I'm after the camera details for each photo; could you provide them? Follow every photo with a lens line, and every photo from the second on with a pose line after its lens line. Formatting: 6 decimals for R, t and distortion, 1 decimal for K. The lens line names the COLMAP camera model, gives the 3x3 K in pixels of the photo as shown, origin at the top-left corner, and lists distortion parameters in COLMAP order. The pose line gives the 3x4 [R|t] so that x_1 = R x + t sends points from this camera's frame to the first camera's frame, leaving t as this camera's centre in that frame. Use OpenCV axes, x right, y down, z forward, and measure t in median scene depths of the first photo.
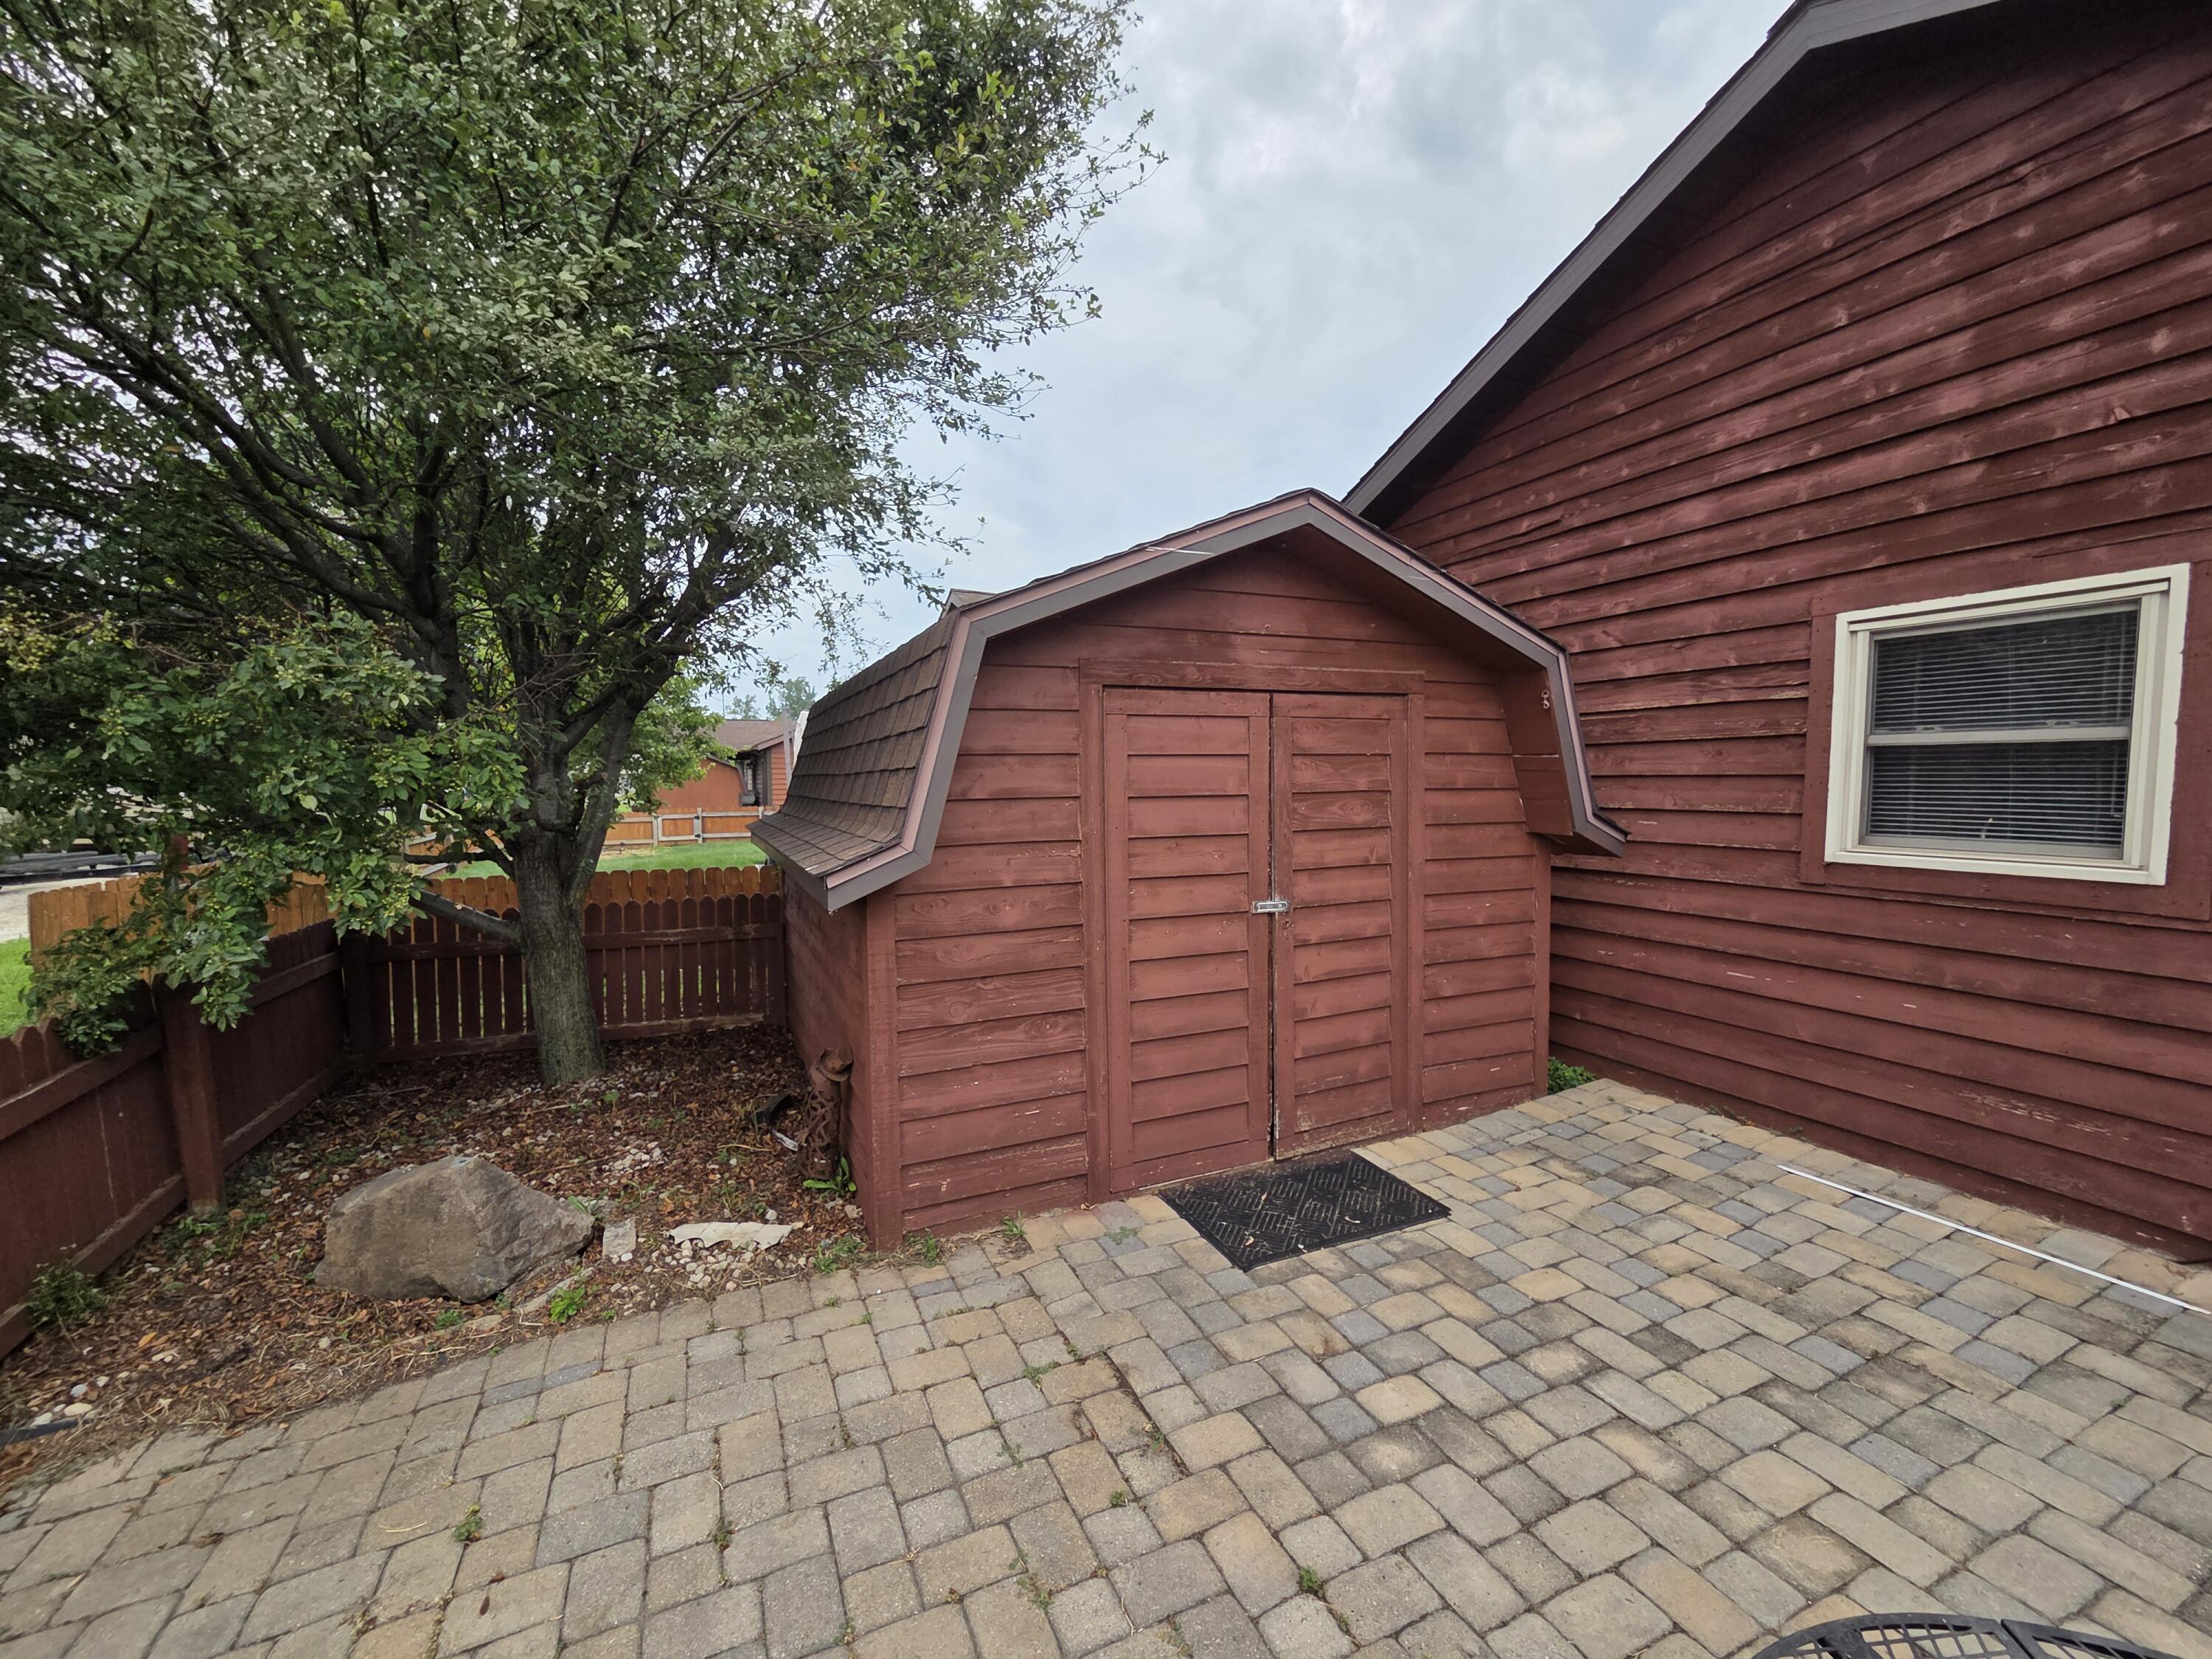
lens RADIAL K [[908.3, 0, 1112.9], [0, 908.3, 826.6], [0, 0, 1]] dist [-0.000571, 0.002081]
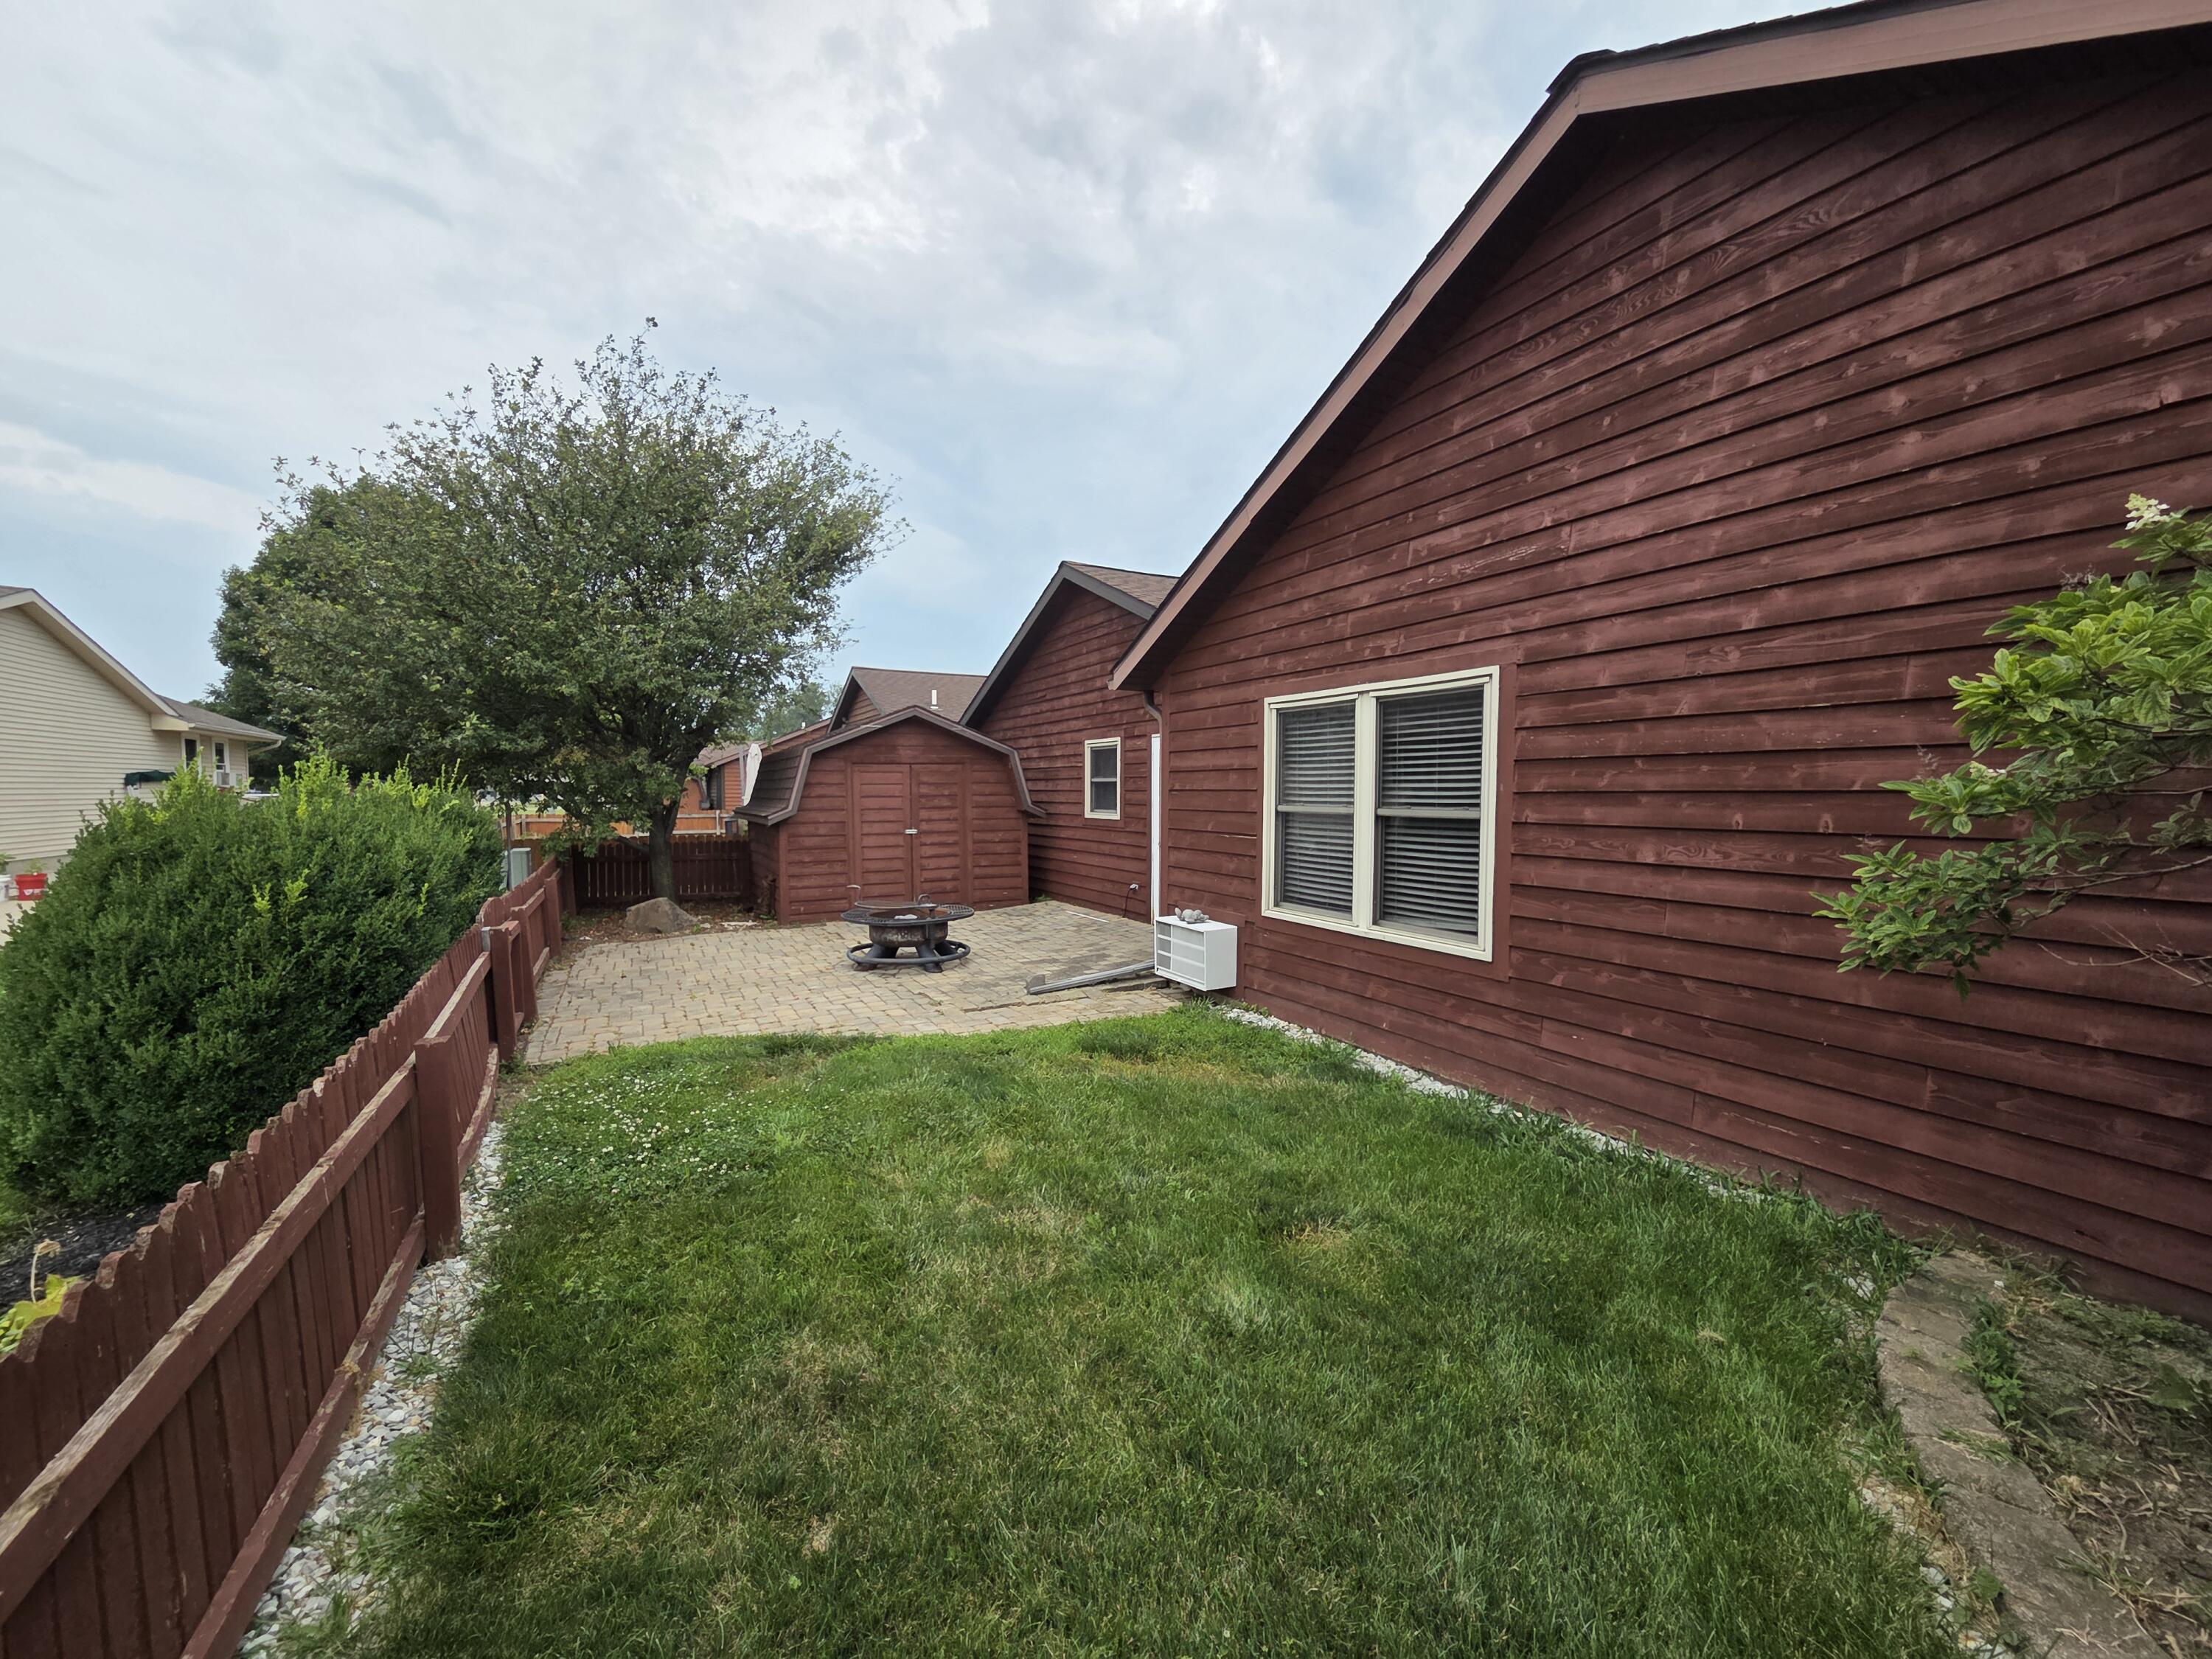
lens RADIAL K [[908.3, 0, 1098.2], [0, 908.3, 839.5], [0, 0, 1]] dist [-0.000571, 0.002081]
pose [[0.998976, 0.002024, 0.045202, 0.650336], [-0.002198, 0.999990, 0.003810, 0.097650], [-0.045194, -0.003905, 0.998971, -2.079753]]
